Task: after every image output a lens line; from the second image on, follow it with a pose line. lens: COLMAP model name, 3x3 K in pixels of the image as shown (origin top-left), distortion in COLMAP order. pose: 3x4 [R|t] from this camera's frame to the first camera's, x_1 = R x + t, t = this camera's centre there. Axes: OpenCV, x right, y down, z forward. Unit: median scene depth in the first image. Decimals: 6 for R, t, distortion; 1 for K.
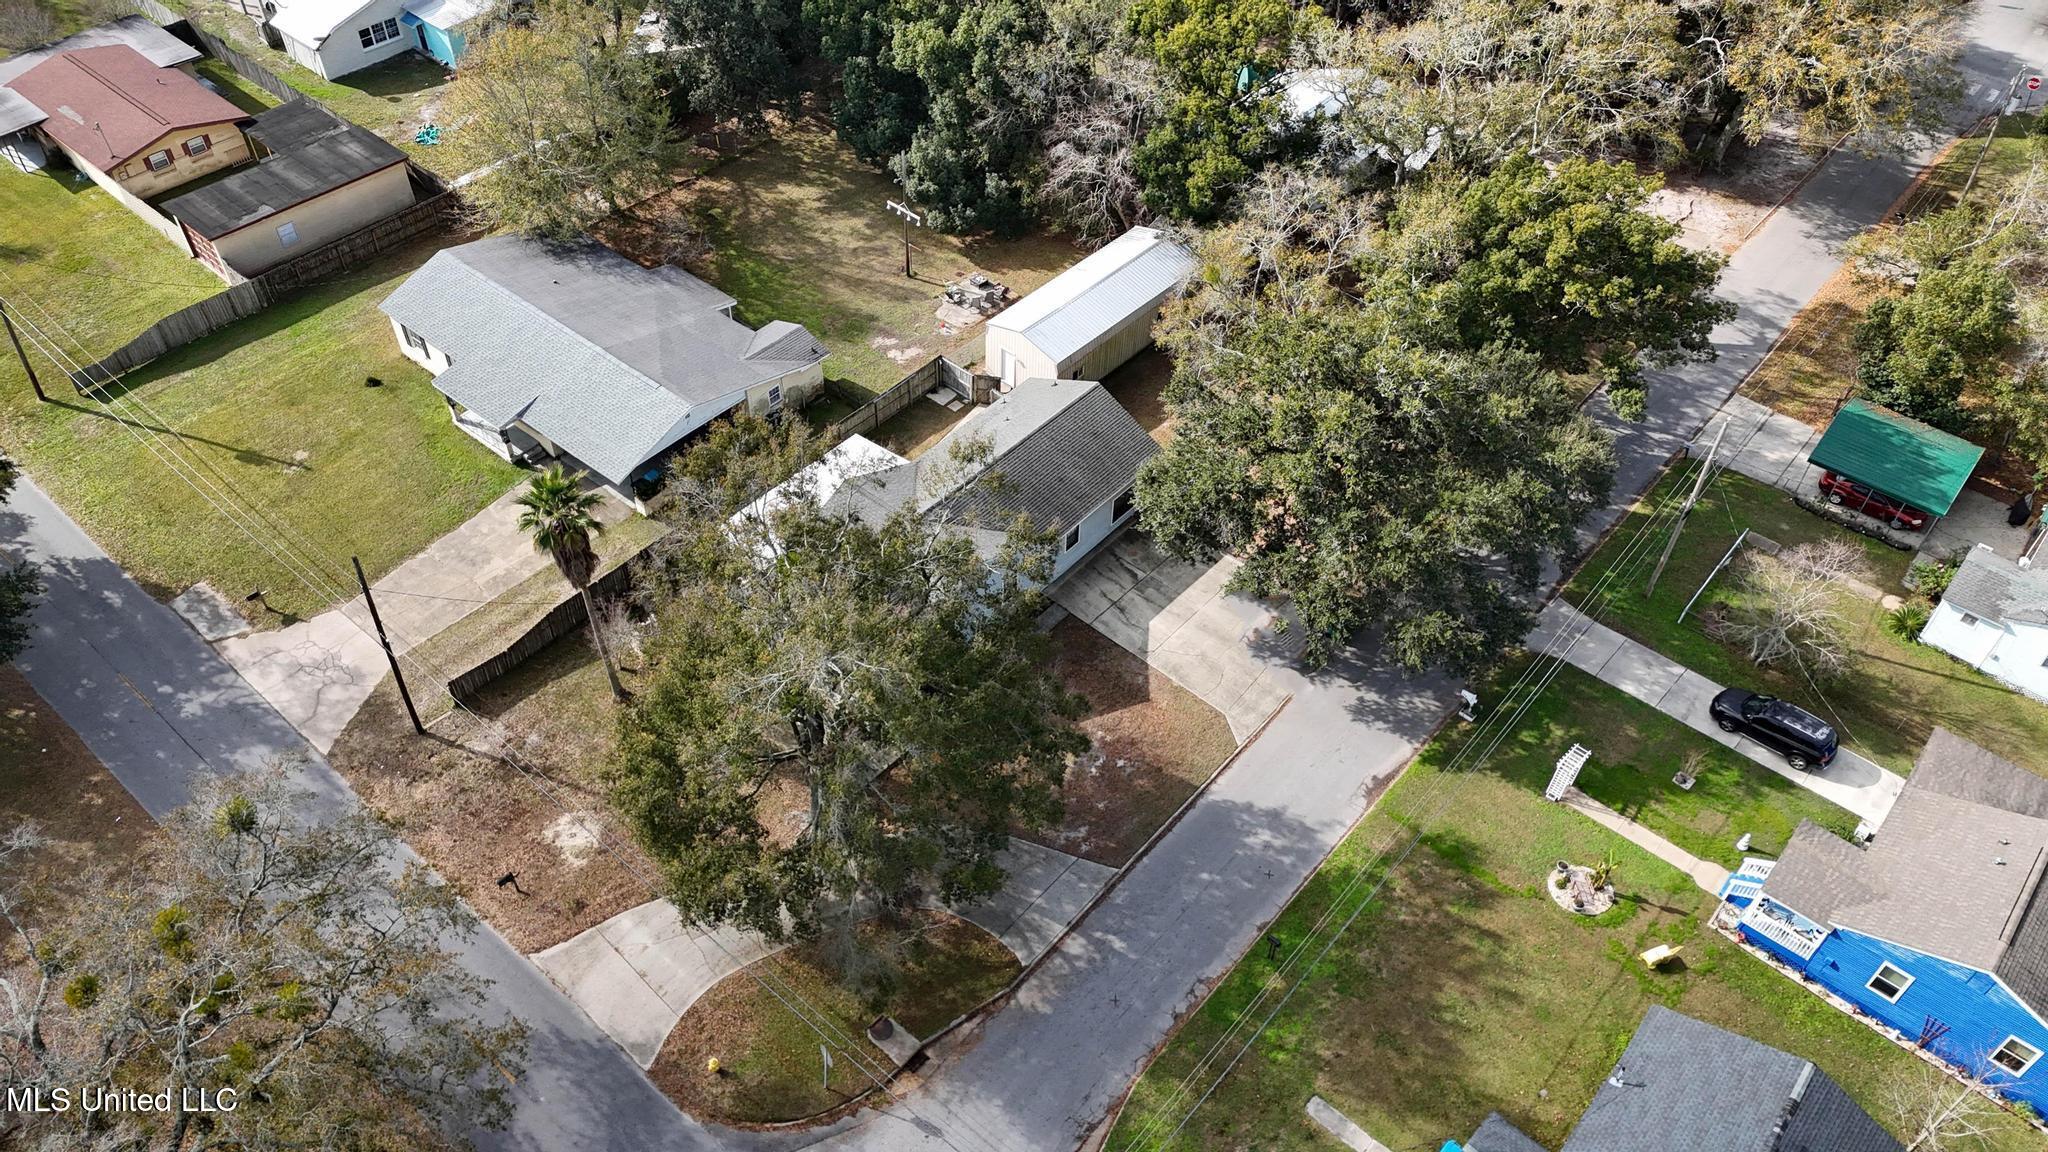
lens RADIAL K [[1469.9, 0, 1031.0], [0, 1469.9, 637.4], [0, 0, 1]] dist [0.046737, -0.059684]
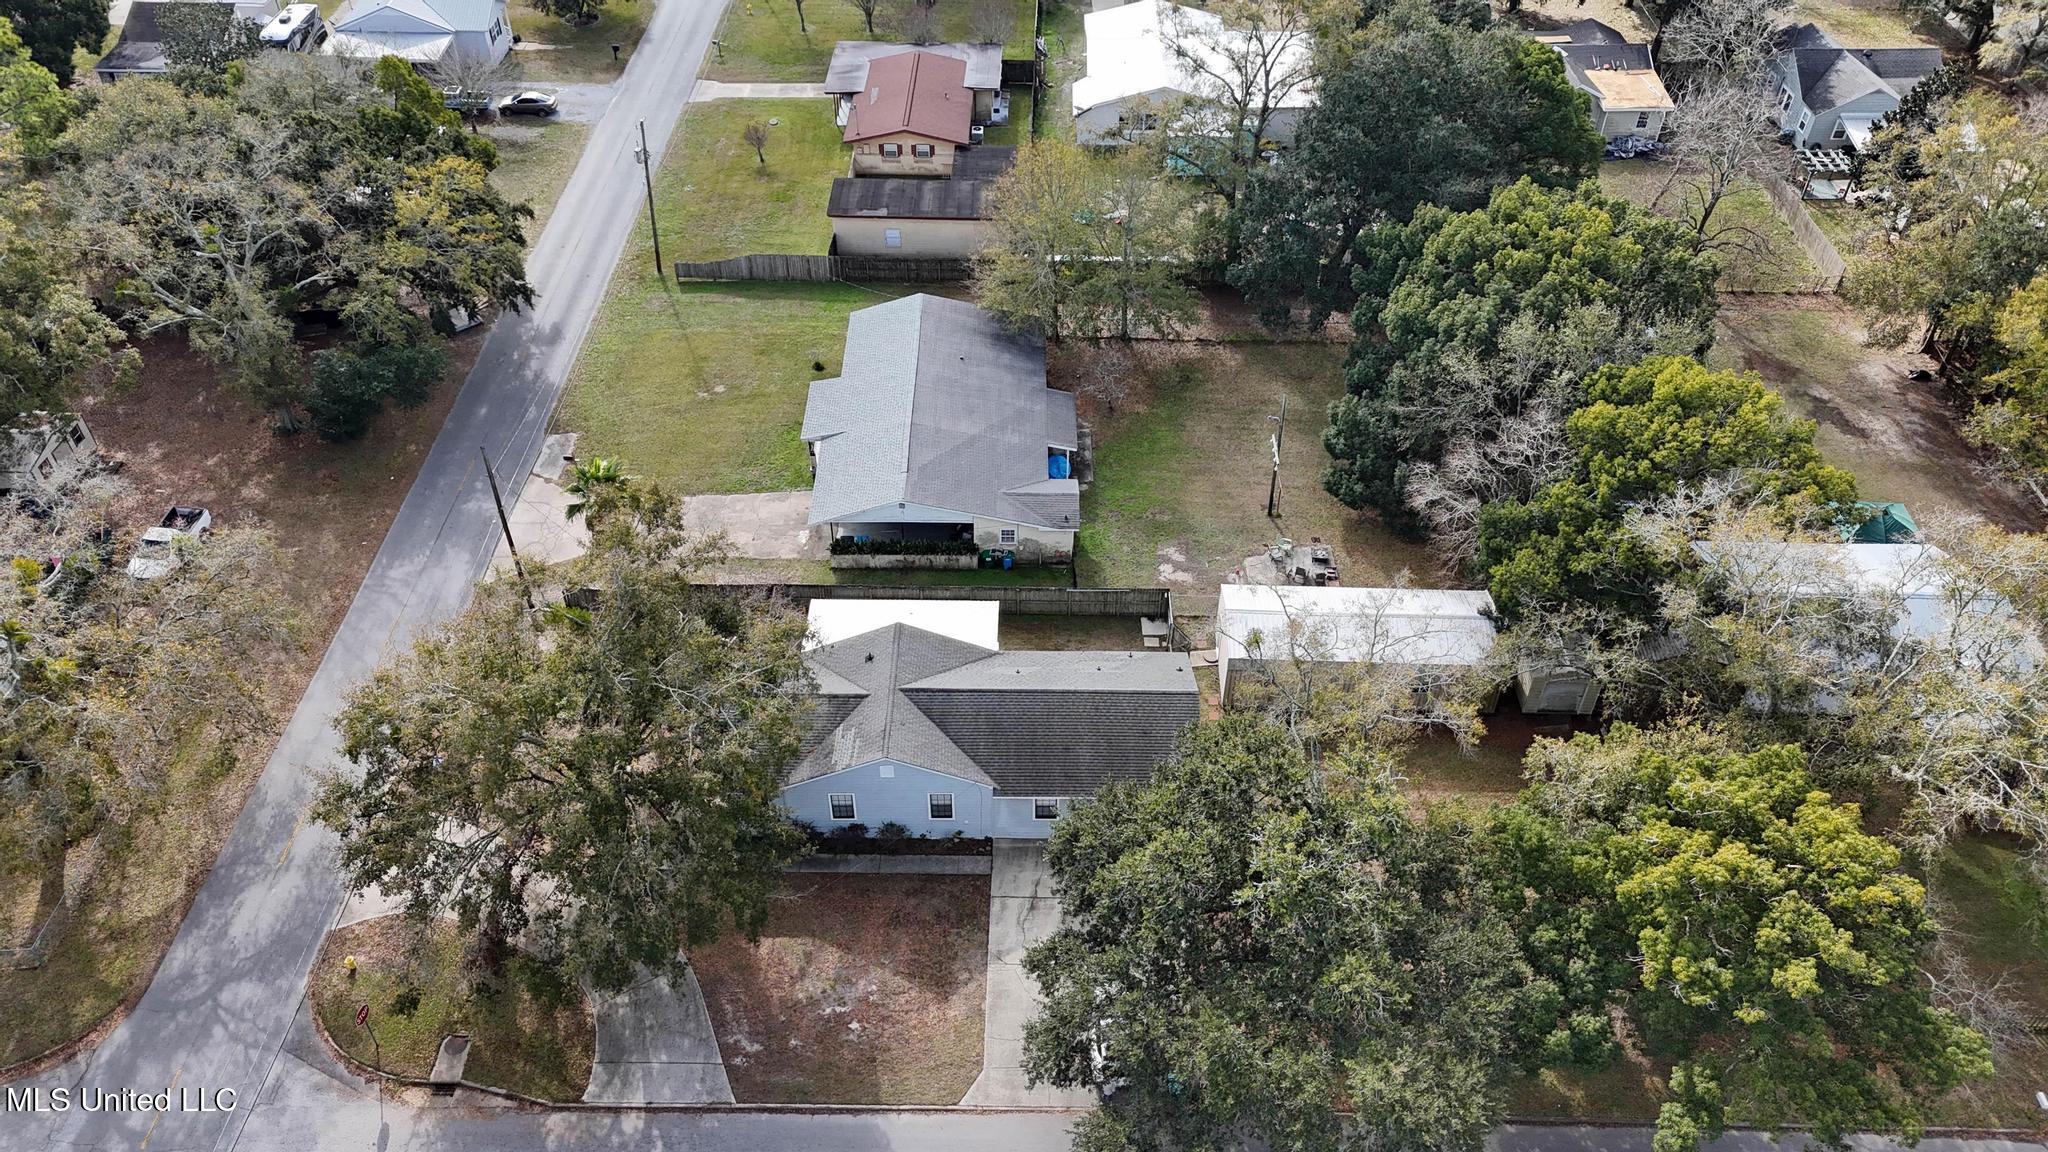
lens RADIAL K [[1491.9, 0, 1024.0], [0, 1491.9, 576.0], [0, 0, 1]] dist [0.047978, -0.064852]
pose [[0.631827, 0.495217, -0.596284, 0.491309], [-0.556540, 0.825291, 0.095695, -0.264148], [0.539498, 0.271393, 0.797050, 0.211981]]
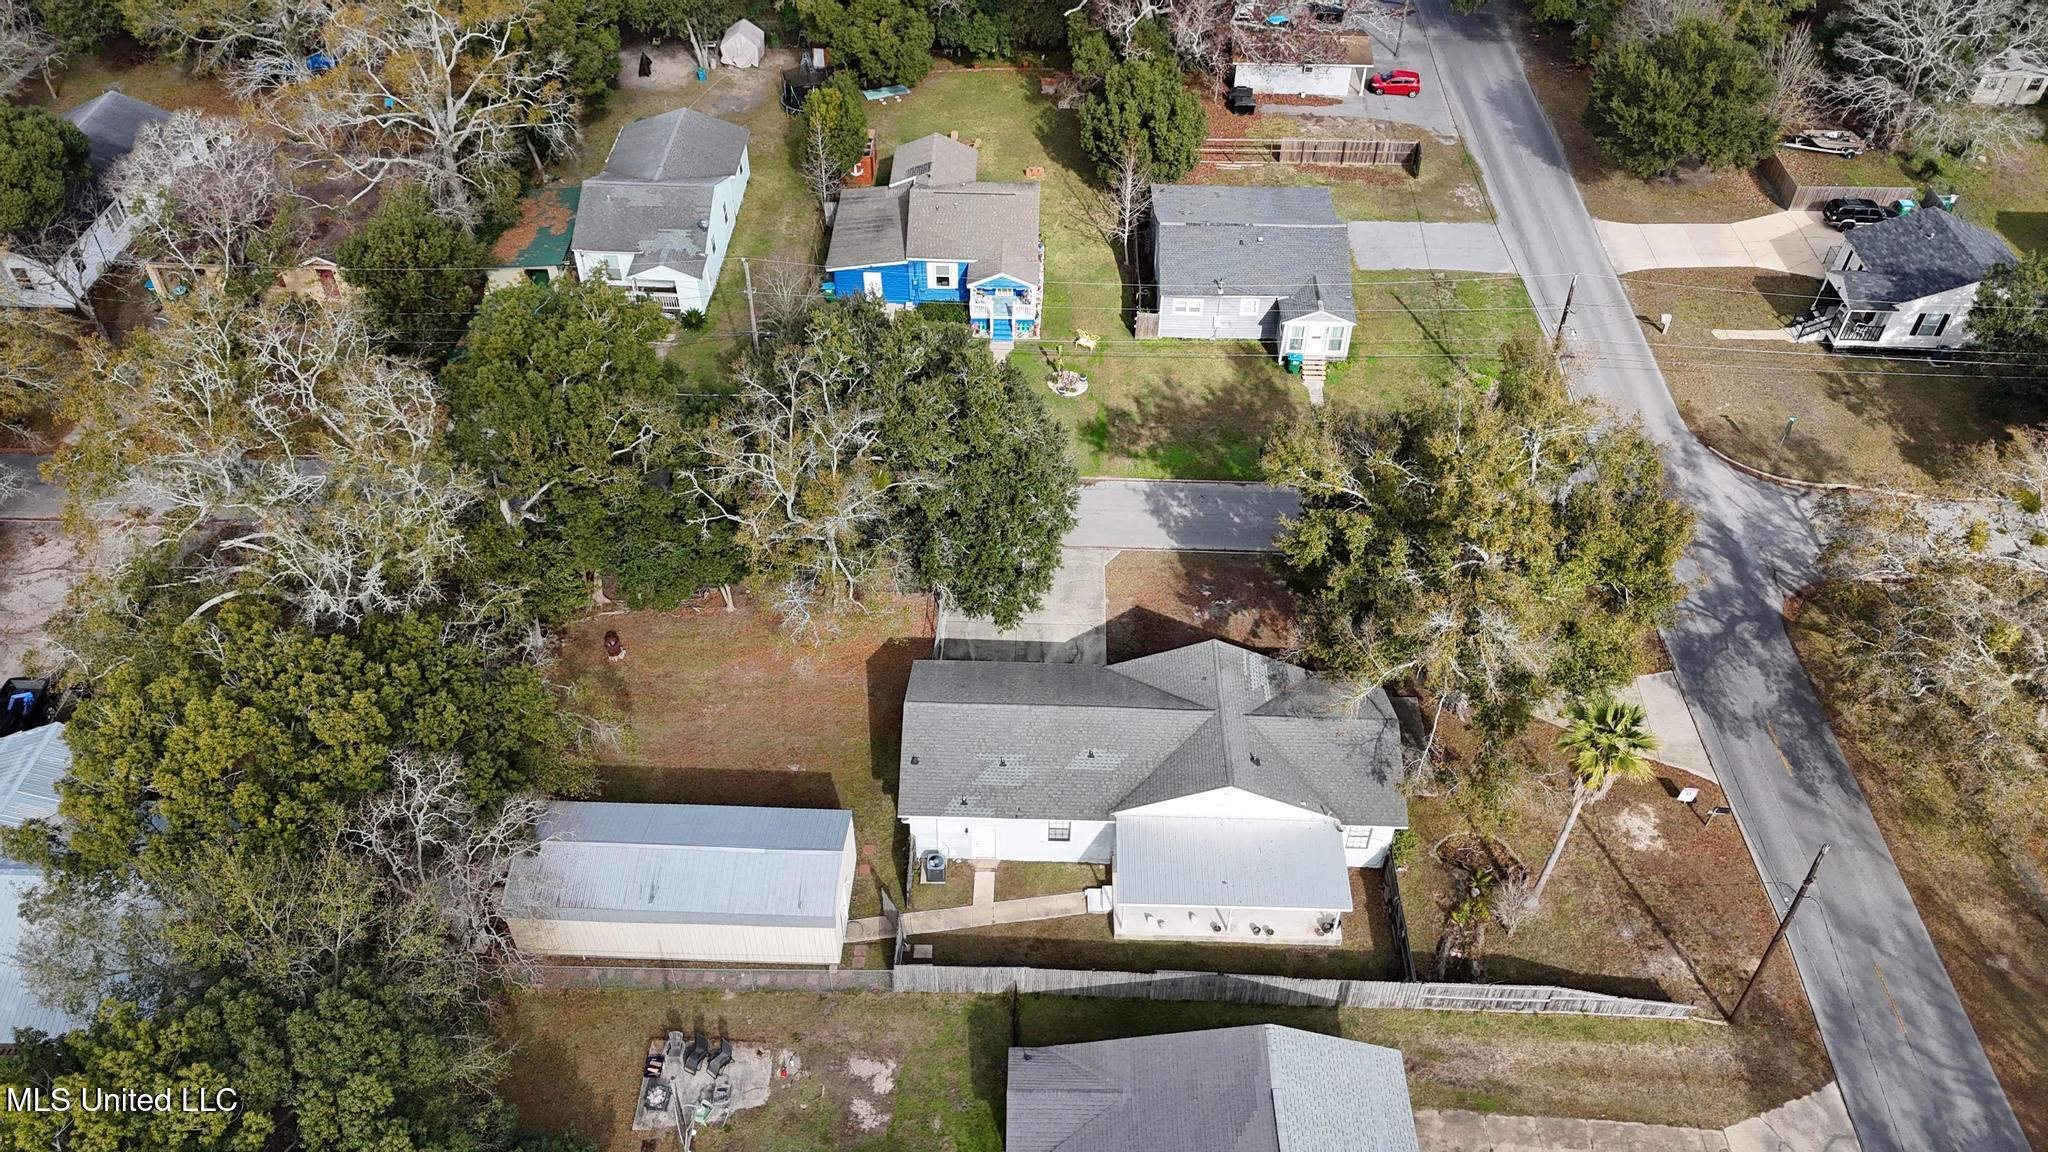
lens RADIAL K [[1491.9, 0, 1024.0], [0, 1491.9, 576.0], [0, 0, 1]] dist [0.047978, -0.064852]
pose [[-0.633419, -0.548700, 0.545626, -0.440046], [0.553994, 0.170732, 0.814826, -0.872026], [-0.540251, 0.818400, 0.195832, 0.742558]]
